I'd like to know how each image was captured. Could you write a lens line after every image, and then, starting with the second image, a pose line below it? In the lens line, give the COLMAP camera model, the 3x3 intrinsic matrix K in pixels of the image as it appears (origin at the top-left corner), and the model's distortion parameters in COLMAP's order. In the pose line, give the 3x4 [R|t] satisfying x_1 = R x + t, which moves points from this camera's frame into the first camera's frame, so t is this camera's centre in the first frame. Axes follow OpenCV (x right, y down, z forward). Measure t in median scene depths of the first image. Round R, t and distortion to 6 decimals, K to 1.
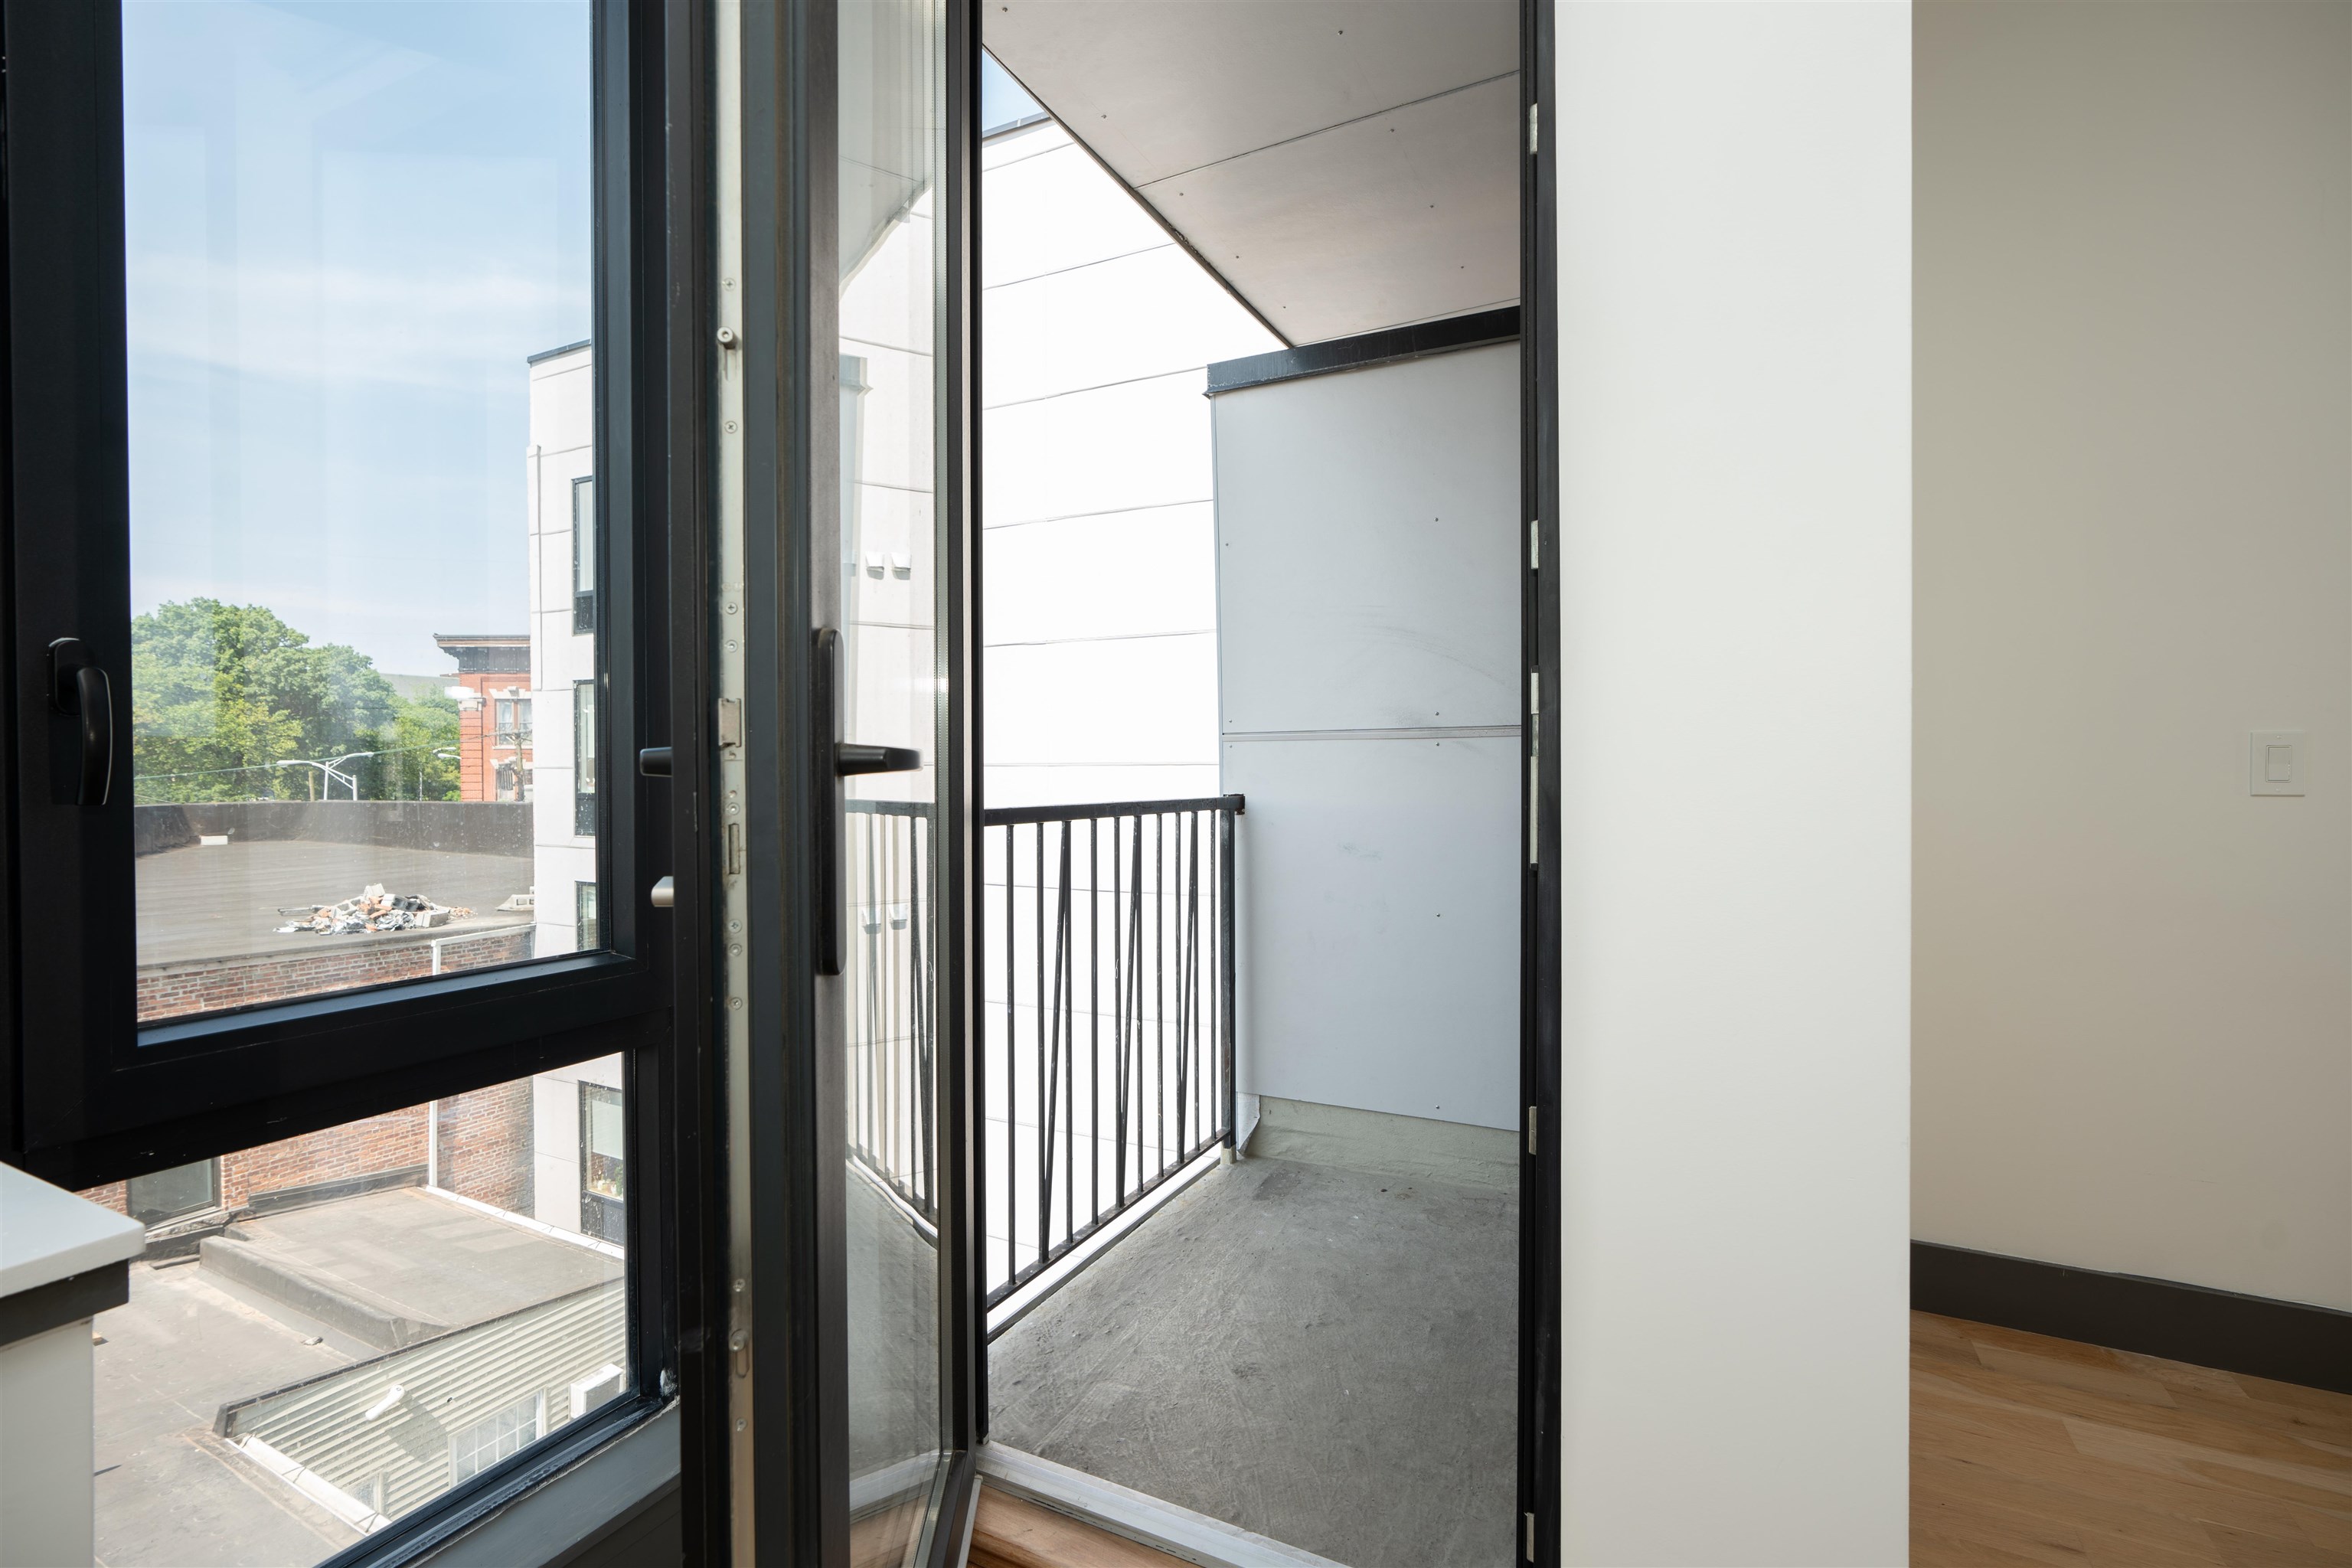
lens RADIAL K [[1056.6, 0, 1177.7], [0, 1056.6, 783.8], [0, 0, 1]] dist [-0.003406, 0.000872]
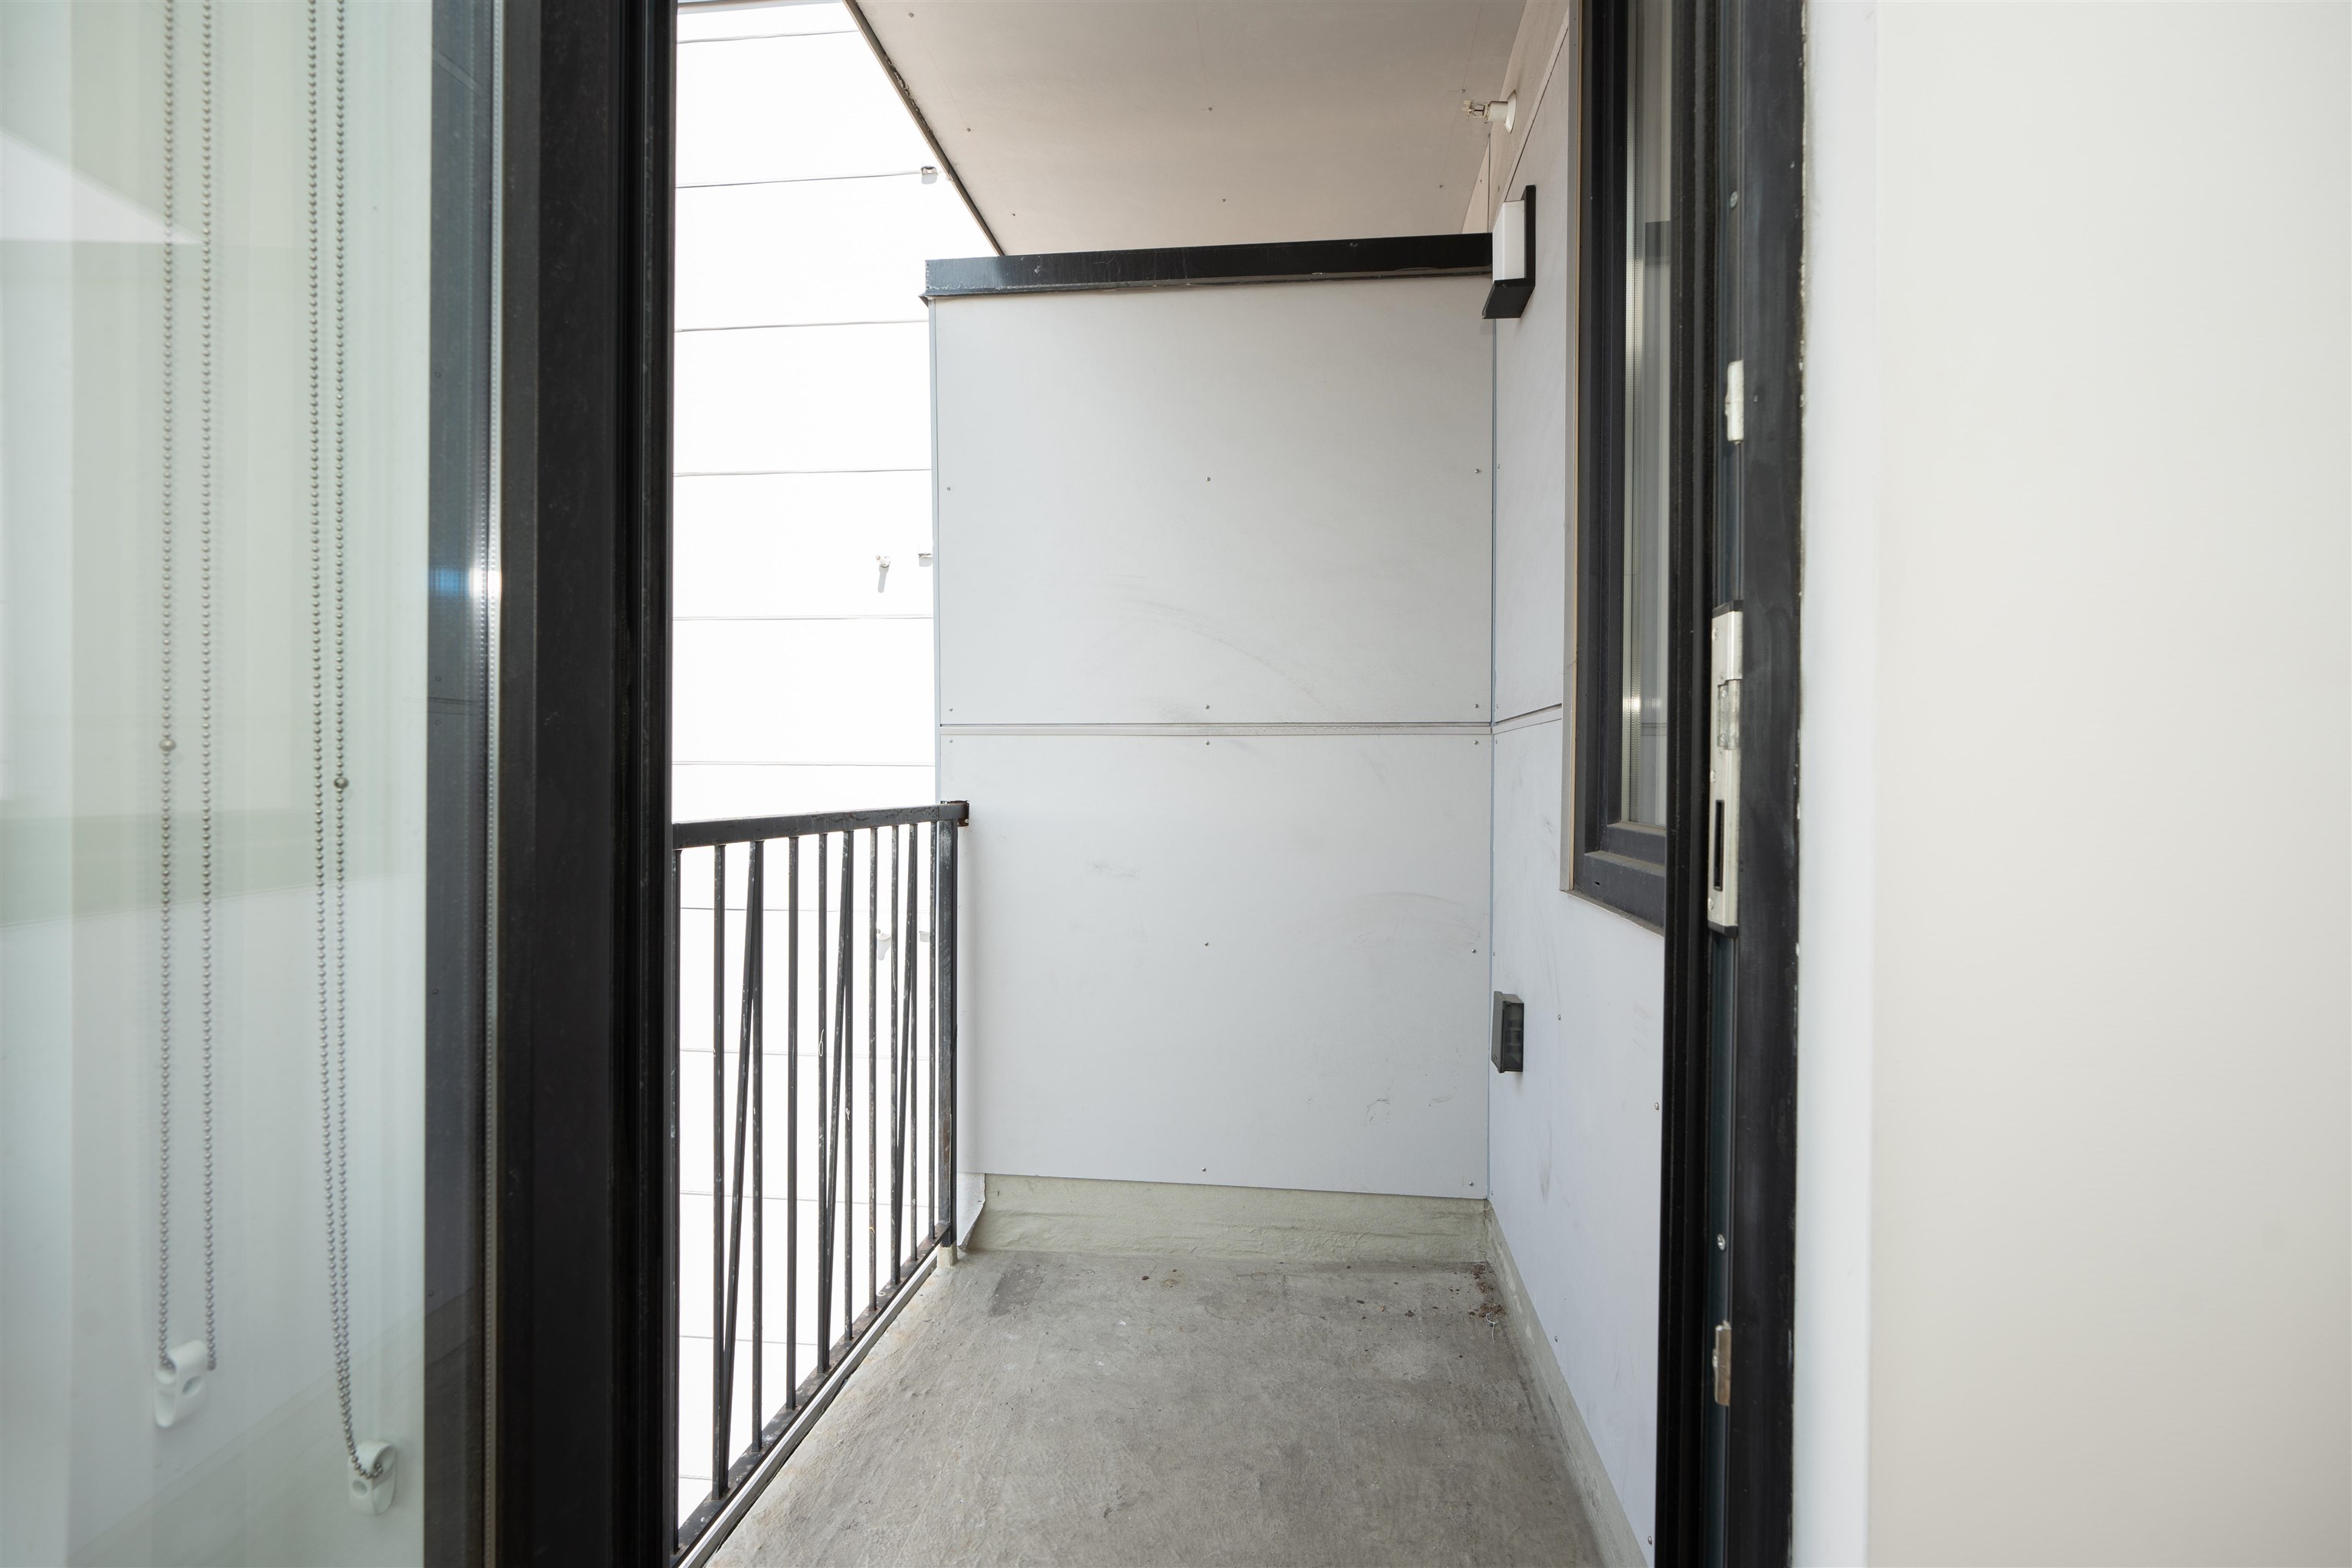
lens RADIAL K [[1056.6, 0, 1177.7], [0, 1056.6, 783.8], [0, 0, 1]] dist [-0.003406, 0.000872]
pose [[0.941008, 0.007325, 0.338304, -0.065630], [-0.006271, 0.999971, -0.004207, -0.001002], [-0.338325, 0.001837, 0.941028, 0.209584]]
